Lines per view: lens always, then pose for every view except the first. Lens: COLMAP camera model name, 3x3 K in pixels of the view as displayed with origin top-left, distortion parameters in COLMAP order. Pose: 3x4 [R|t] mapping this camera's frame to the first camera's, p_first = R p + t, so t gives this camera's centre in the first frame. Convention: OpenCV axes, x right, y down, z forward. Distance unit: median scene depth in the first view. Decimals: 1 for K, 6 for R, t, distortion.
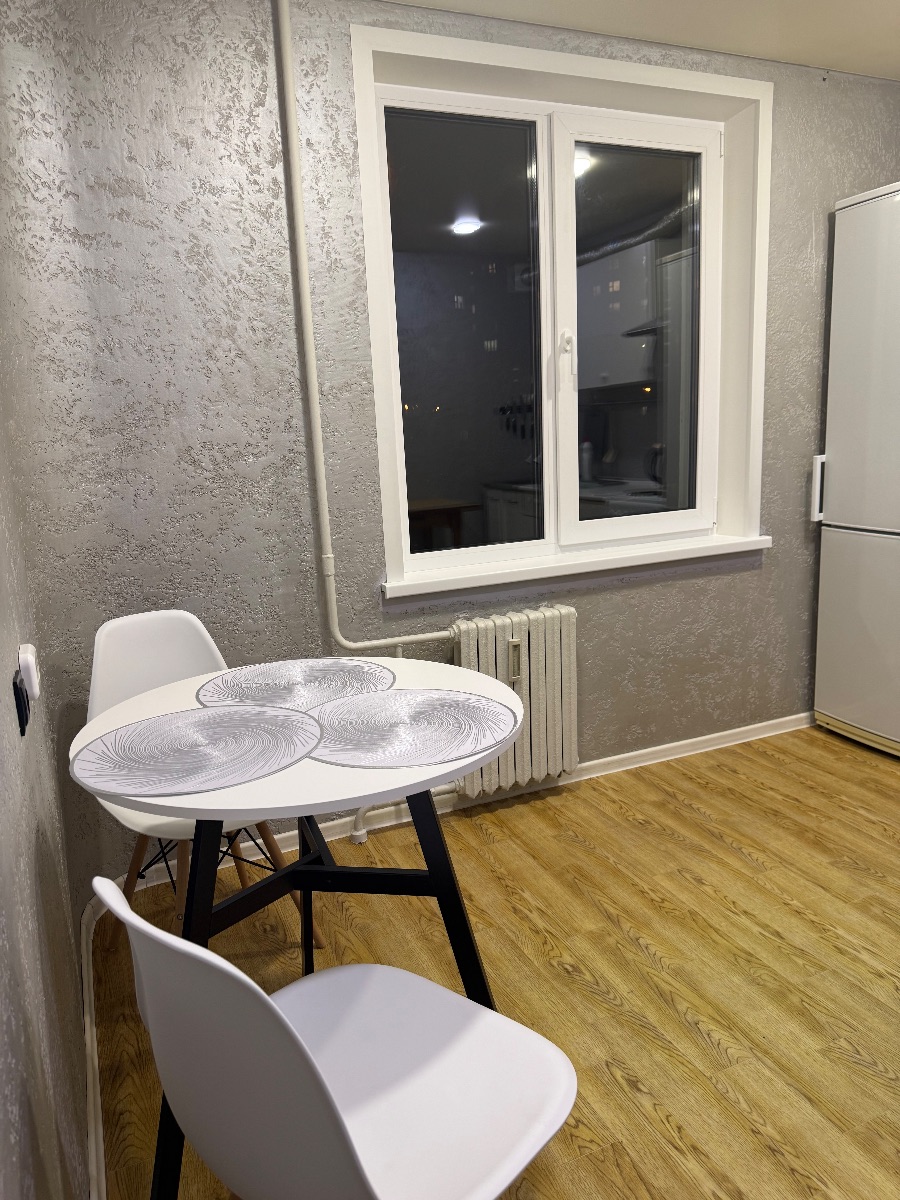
lens RADIAL K [[847.1, 0, 450.1], [0, 847.1, 601.7], [0, 0, 1]] dist [0.009484, -0.004612]
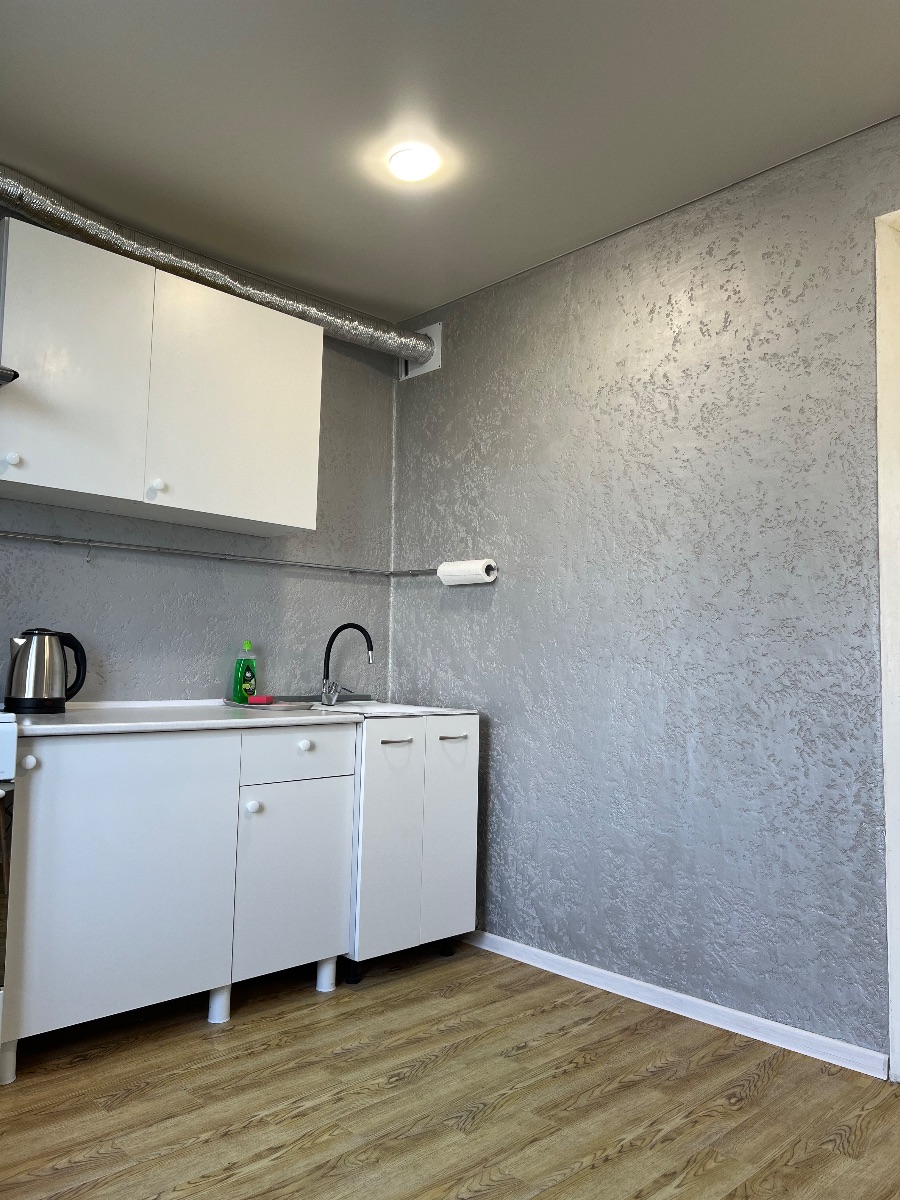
lens RADIAL K [[910.6, 0, 451.0], [0, 910.6, 598.0], [0, 0, 1]] dist [-0.004089, -0.001196]
pose [[-0.341116, 0.114718, 0.932995, -0.434475], [0.186286, 0.981091, -0.052523, -0.154524], [-0.921378, 0.155887, -0.356036, 1.337590]]
